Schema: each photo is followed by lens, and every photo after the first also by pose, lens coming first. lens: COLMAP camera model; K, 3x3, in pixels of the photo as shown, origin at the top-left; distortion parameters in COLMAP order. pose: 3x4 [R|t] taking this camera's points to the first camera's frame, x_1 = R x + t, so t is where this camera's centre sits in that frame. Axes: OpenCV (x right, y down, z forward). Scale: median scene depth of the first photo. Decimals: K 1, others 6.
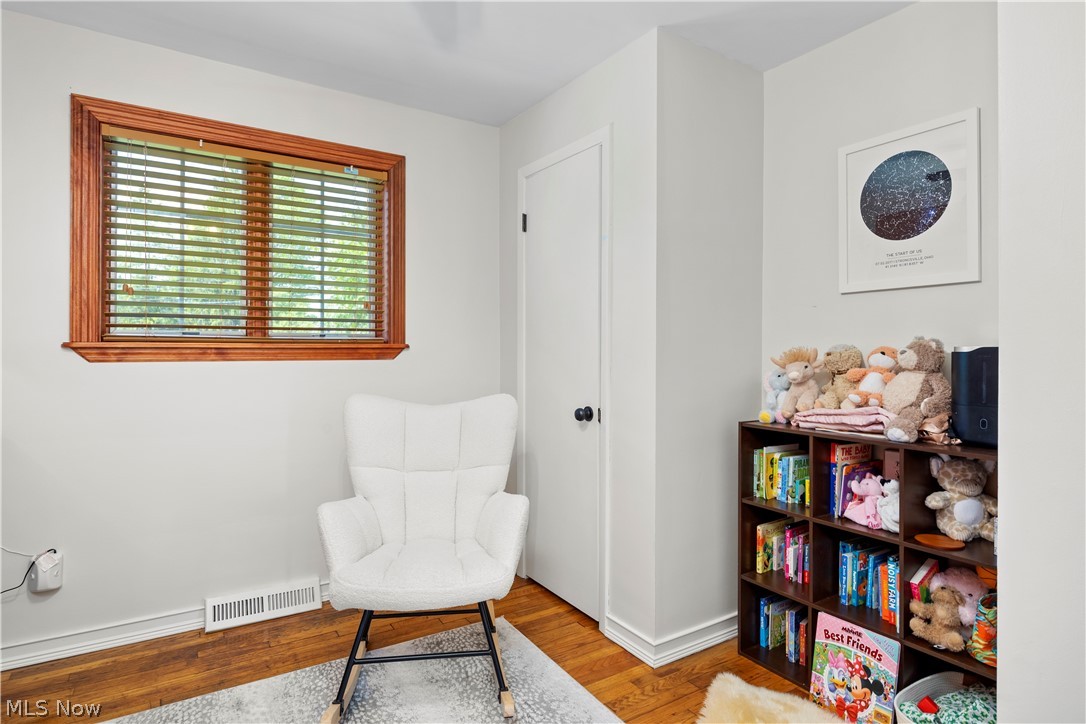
lens RADIAL K [[579.7, 0, 542.9], [0, 579.7, 347.6], [0, 0, 1]] dist [-0.000448, -0.000702]
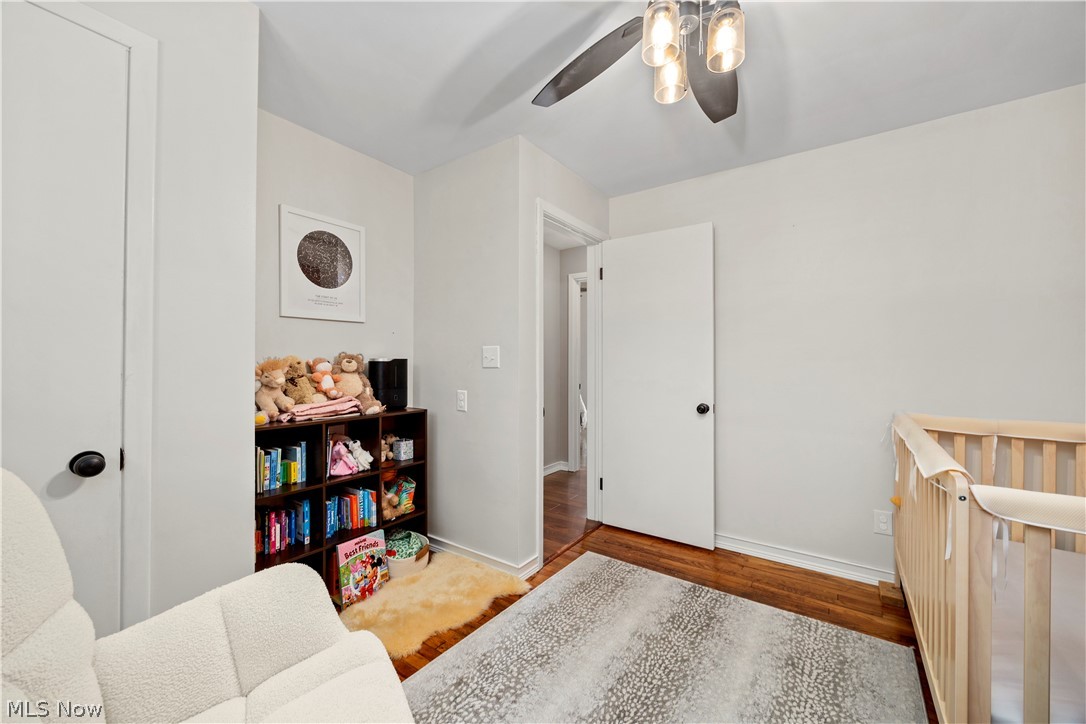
lens RADIAL K [[423.3, 0, 543.0], [0, 423.3, 362.0], [0, 0, 1]] dist [-0.003294, -0.000412]
pose [[-0.374421, -0.002691, 0.927255, -0.309722], [-0.004298, 0.999990, 0.001166, 0.002585], [-0.927249, -0.003549, -0.374429, 0.432706]]
